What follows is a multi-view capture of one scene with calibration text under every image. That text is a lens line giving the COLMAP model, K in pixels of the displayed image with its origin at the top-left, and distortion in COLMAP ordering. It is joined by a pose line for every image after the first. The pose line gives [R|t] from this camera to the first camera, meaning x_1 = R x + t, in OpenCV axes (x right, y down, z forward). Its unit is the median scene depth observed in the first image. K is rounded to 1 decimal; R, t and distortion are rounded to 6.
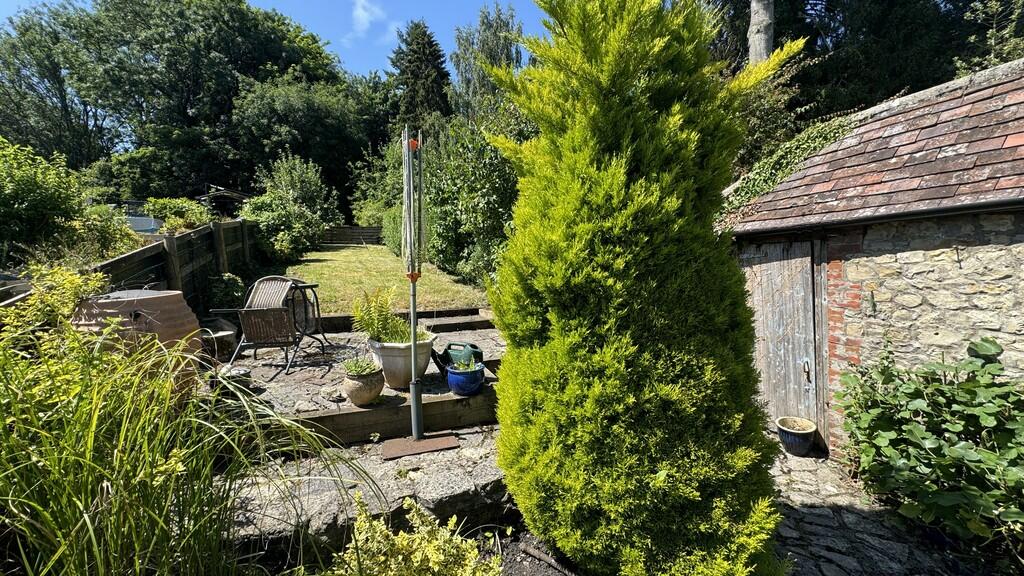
lens RADIAL K [[405.8, 0, 510.3], [0, 405.8, 289.5], [0, 0, 1]] dist [-0.001698, 0.000394]
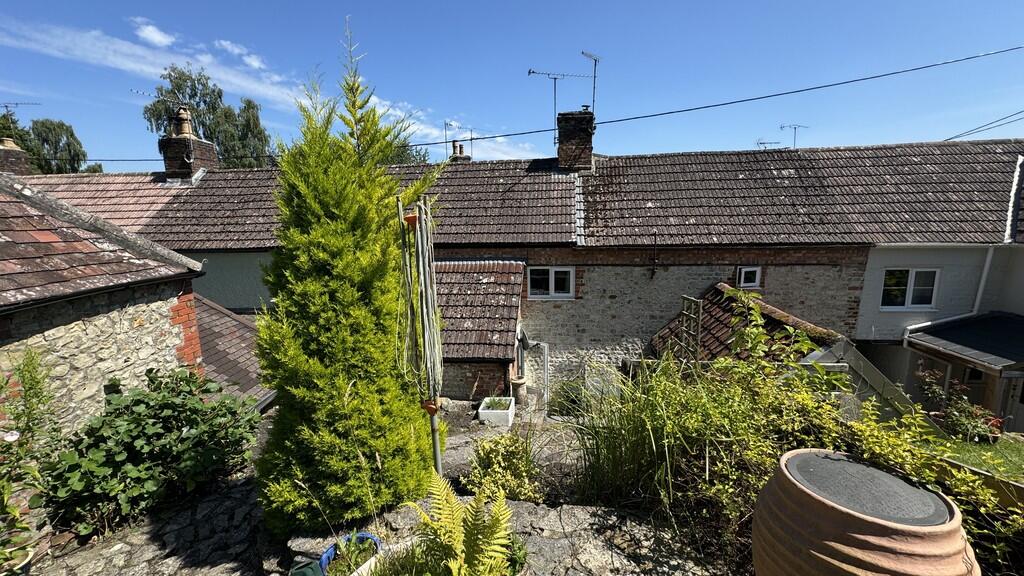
lens RADIAL K [[405.8, 0, 511.5], [0, 405.8, 291.2], [0, 0, 1]] dist [-0.001698, 0.000394]
pose [[-0.915405, -0.044617, 0.400055, -0.607689], [0.042013, 0.977821, 0.205188, -0.375624], [-0.400336, 0.204637, -0.893227, 1.500413]]
